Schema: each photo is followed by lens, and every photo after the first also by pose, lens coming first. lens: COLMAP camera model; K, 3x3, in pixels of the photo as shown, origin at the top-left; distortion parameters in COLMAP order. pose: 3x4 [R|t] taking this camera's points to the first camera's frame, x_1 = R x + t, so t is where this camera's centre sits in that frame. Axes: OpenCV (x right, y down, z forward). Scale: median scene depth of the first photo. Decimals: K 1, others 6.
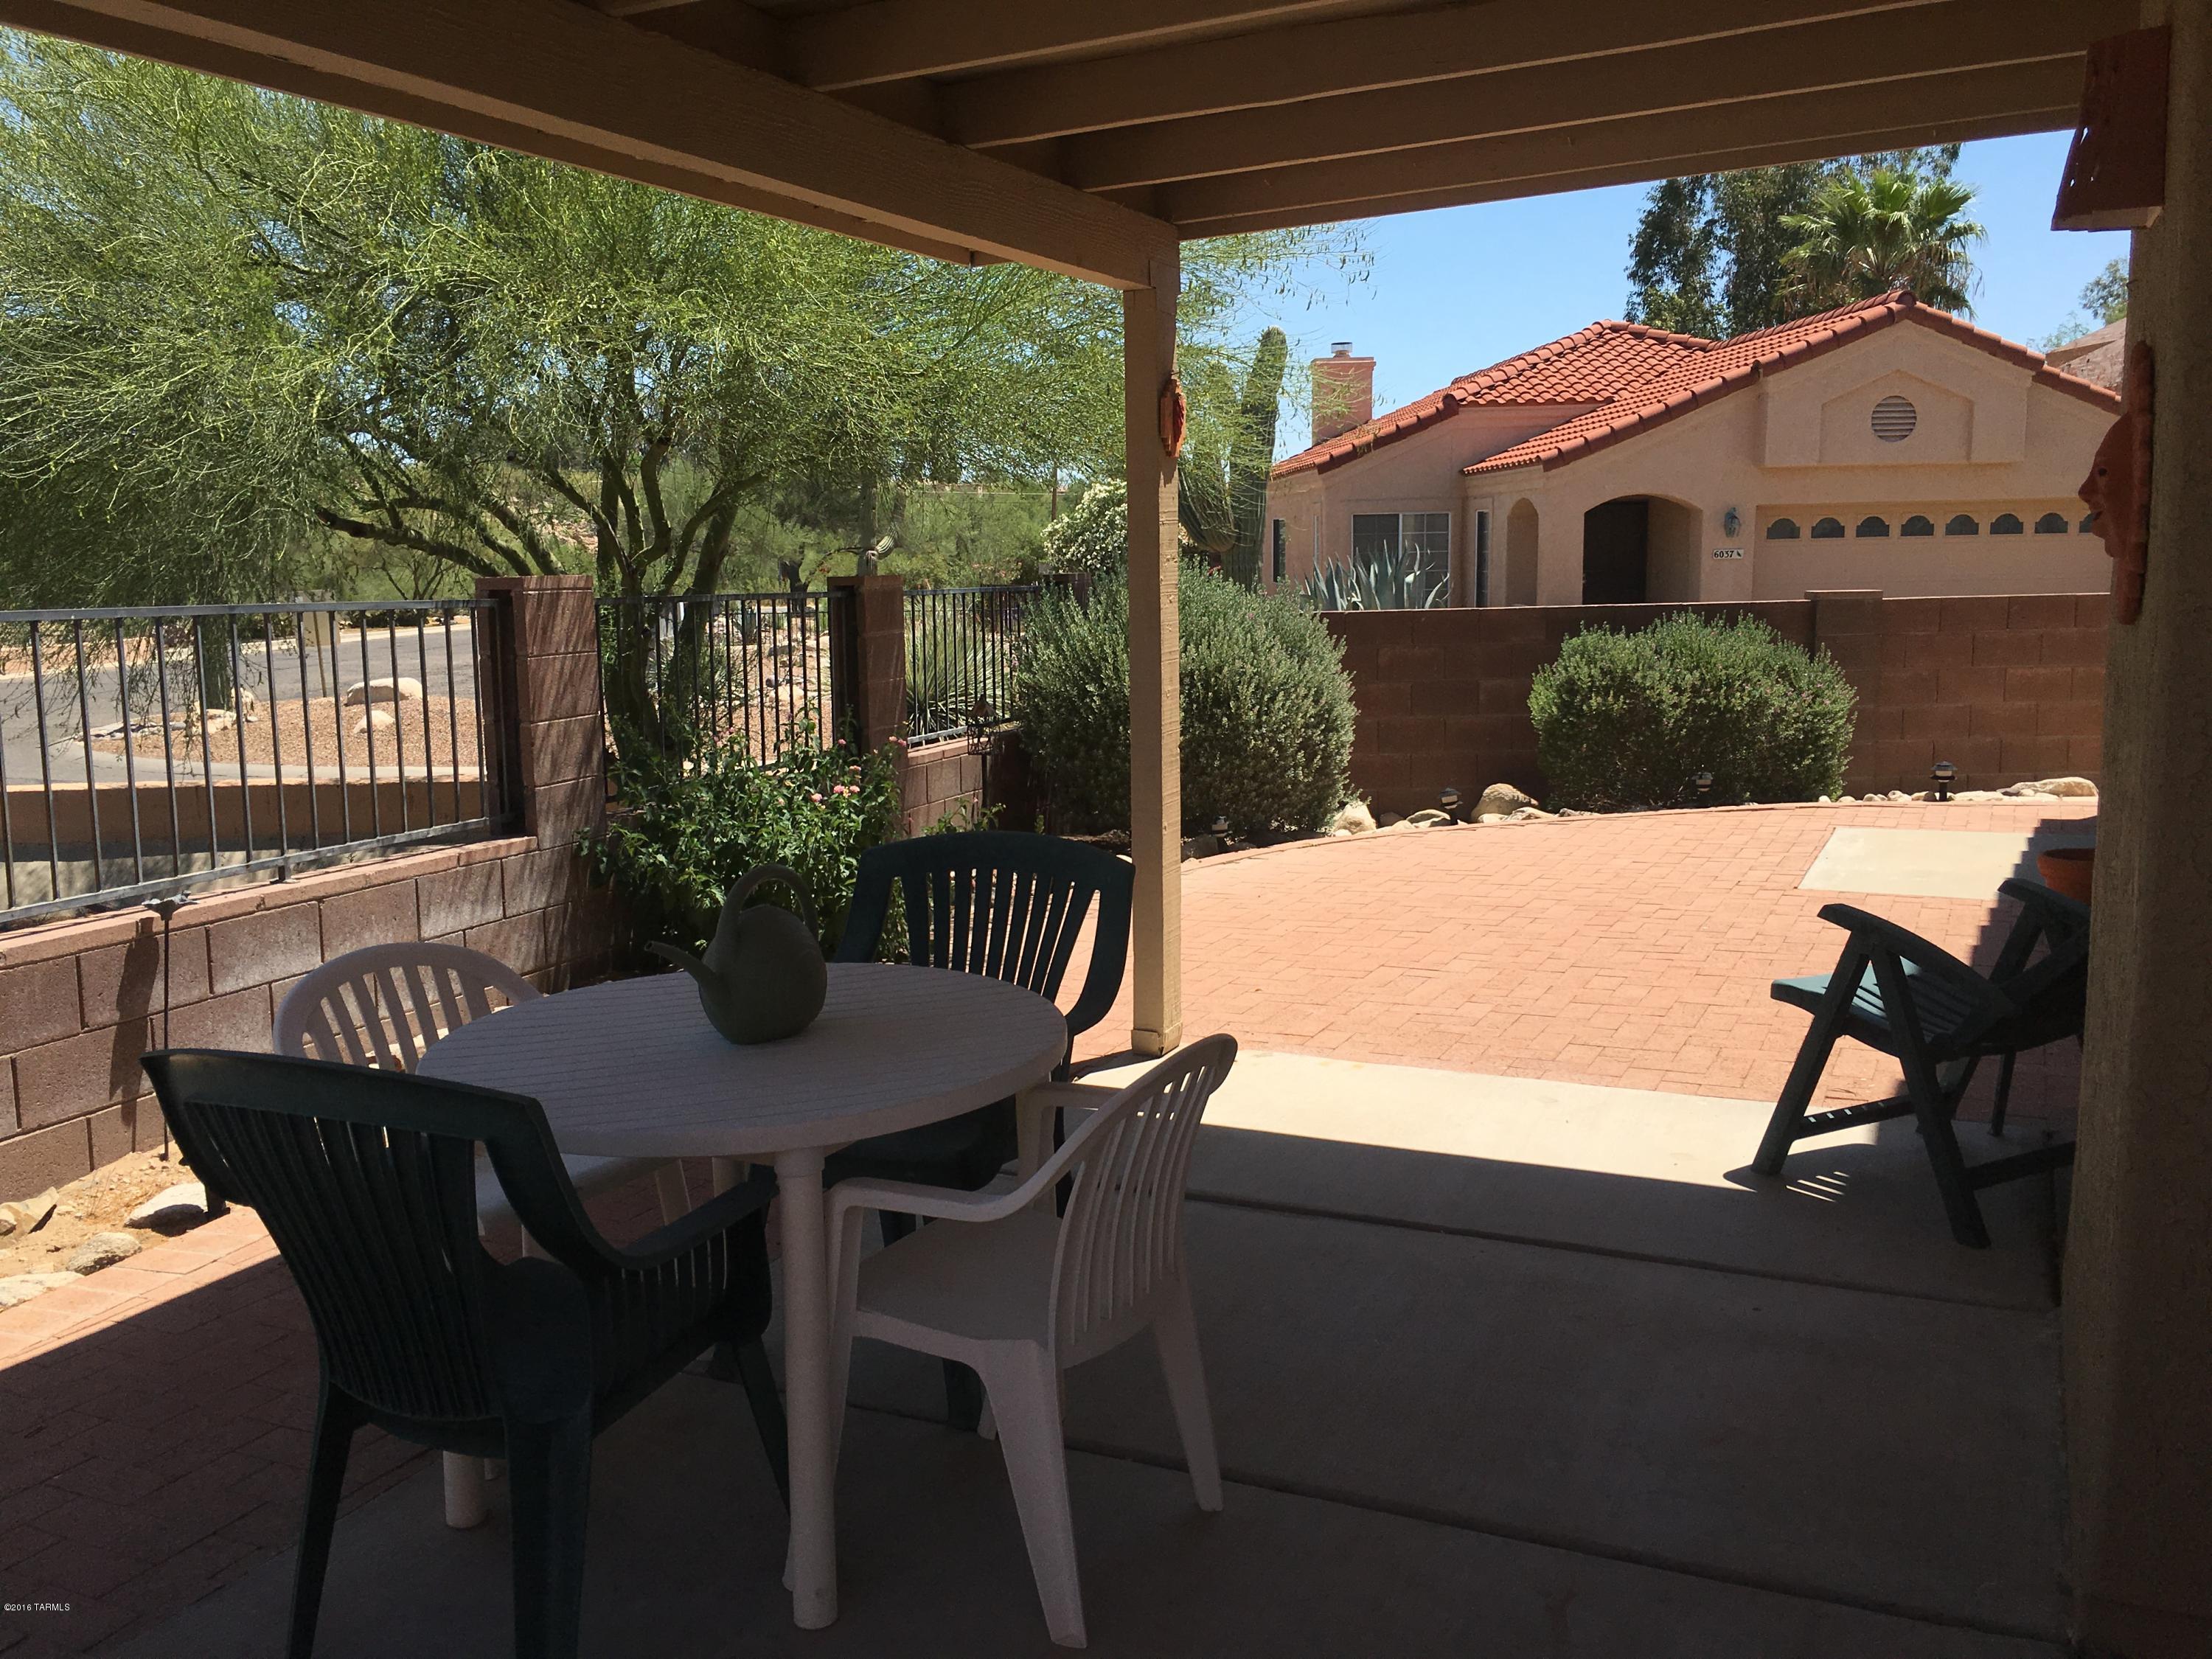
lens RADIAL K [[1881.2, 0, 1112.0], [0, 1881.2, 824.6], [0, 0, 1]] dist [0.070637, -0.091075]
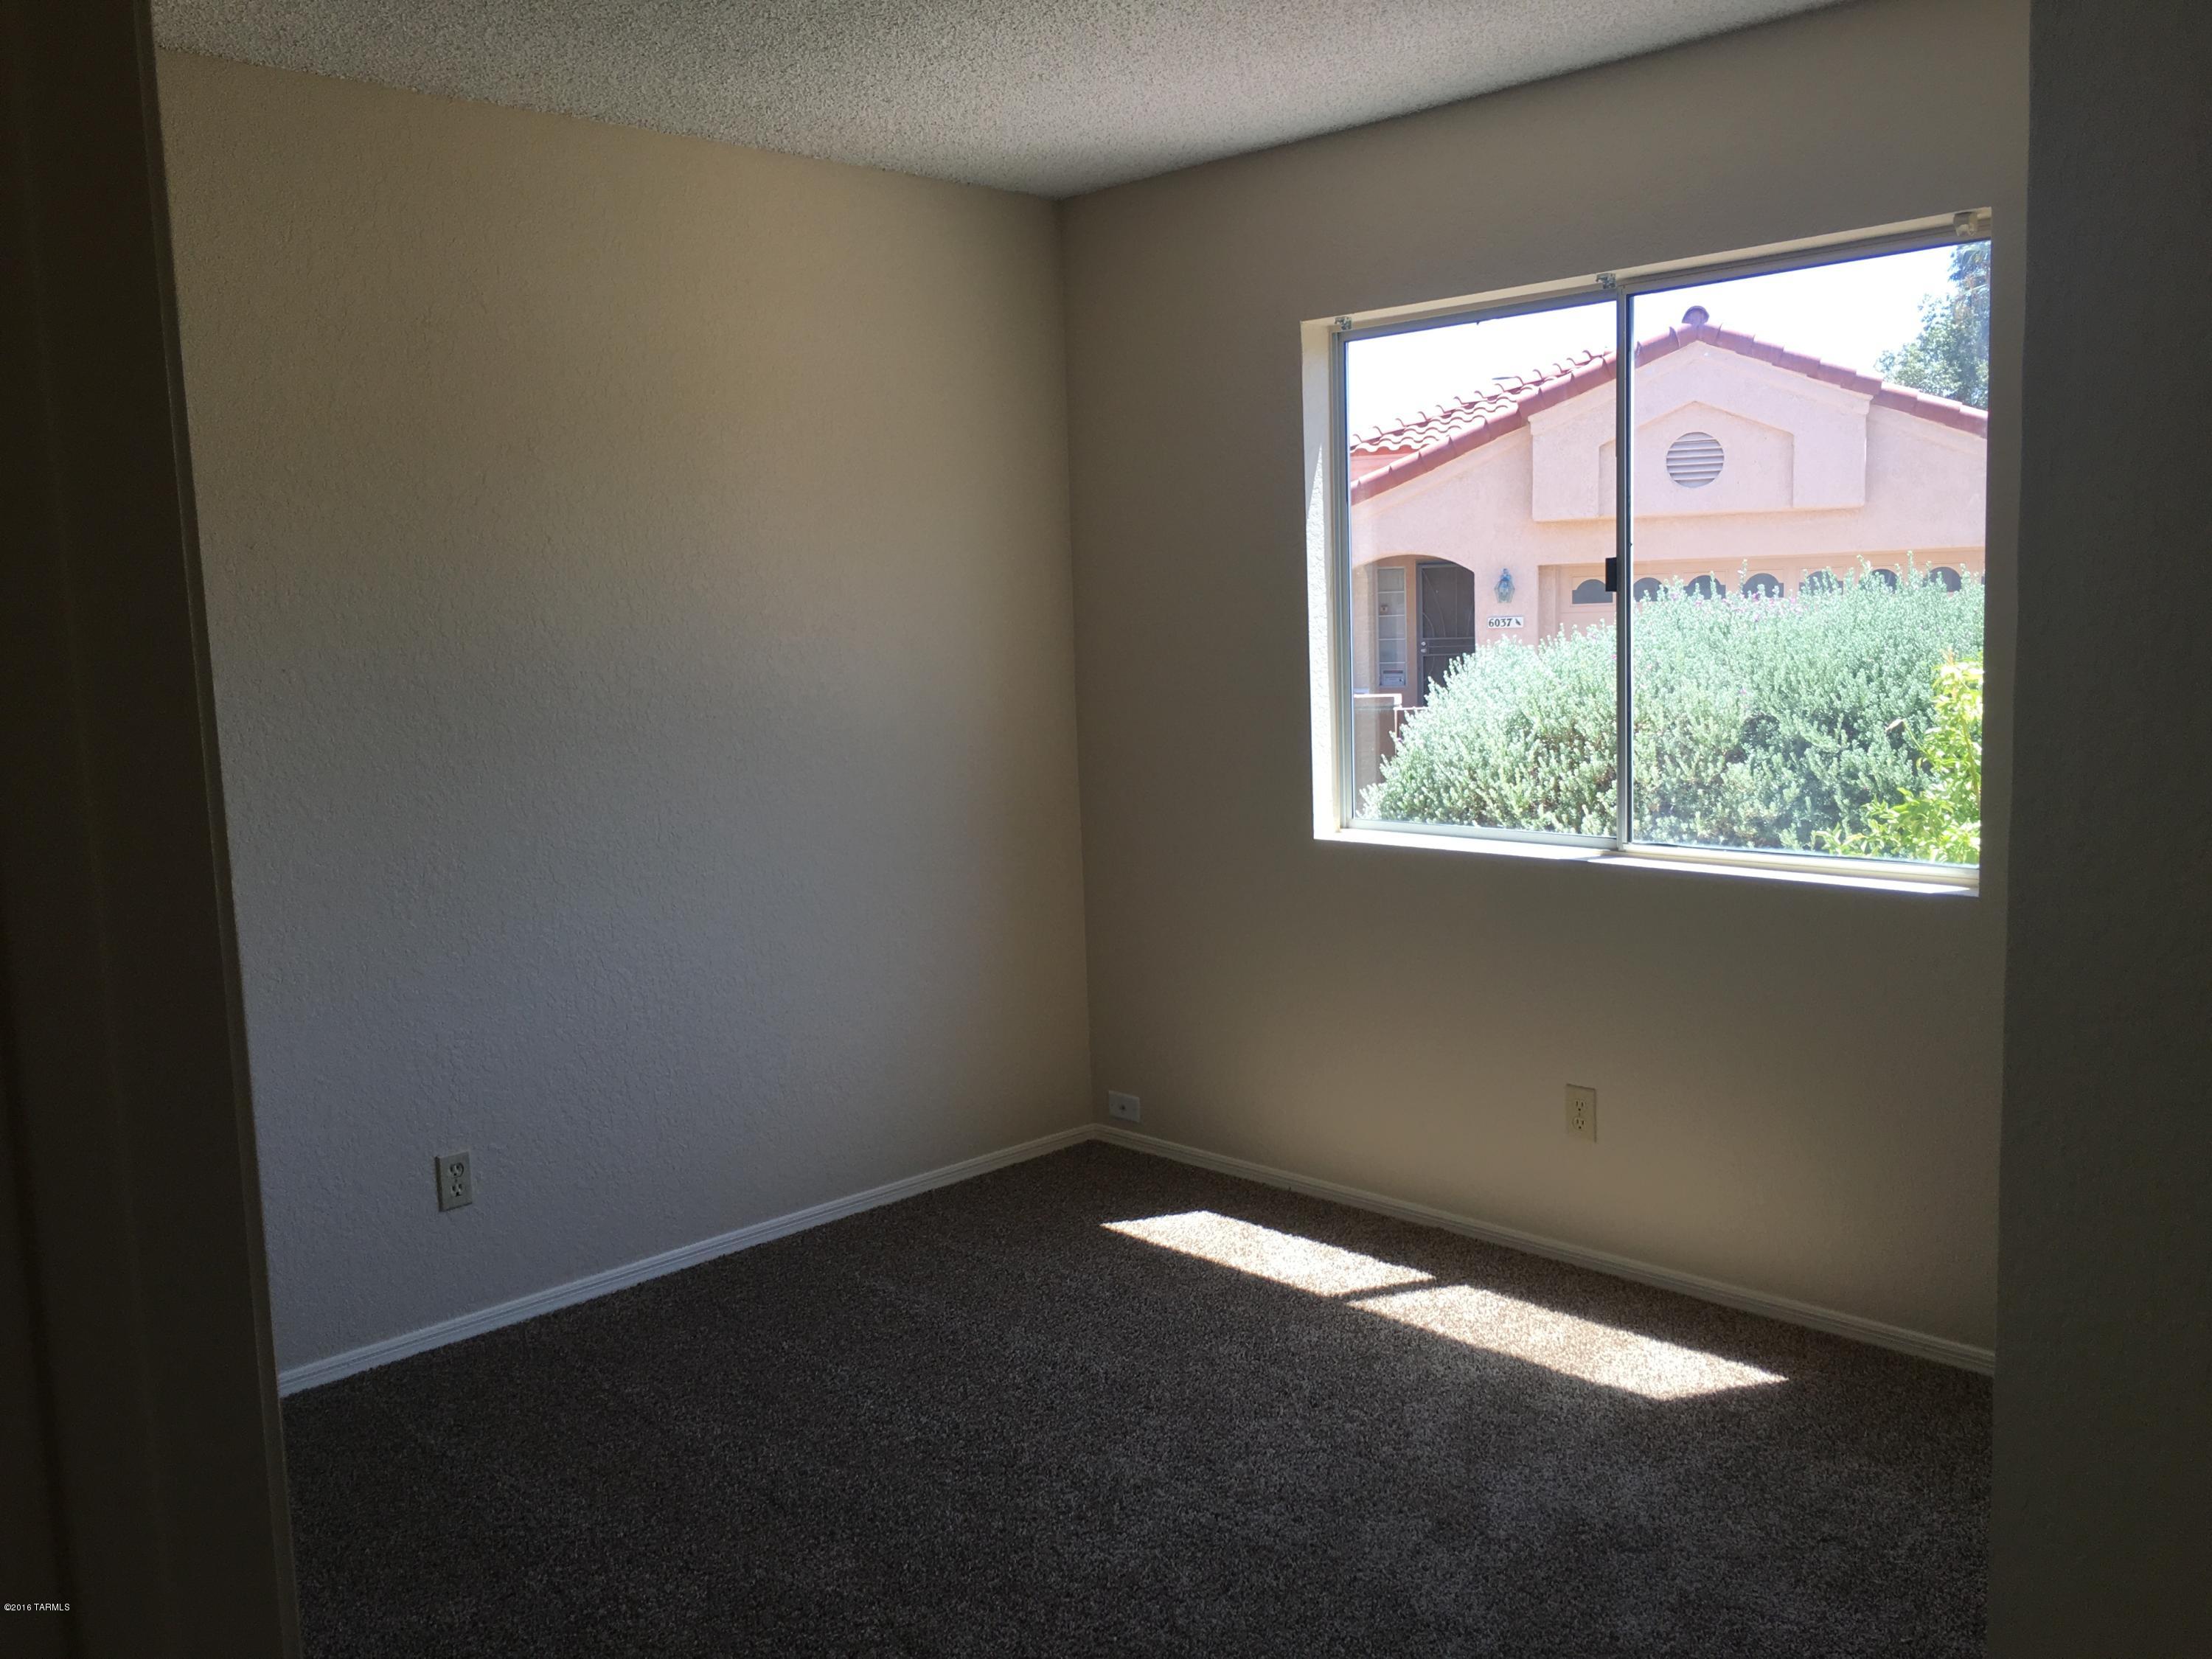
lens RADIAL K [[1881.2, 0, 1102.8], [0, 1881.2, 832.3], [0, 0, 1]] dist [0.070637, -0.091075]
pose [[0.944464, 0.026246, -0.327566, 0.443142], [-0.032430, 0.999384, -0.013431, -0.029880], [0.327012, 0.023308, 0.944733, 0.131156]]
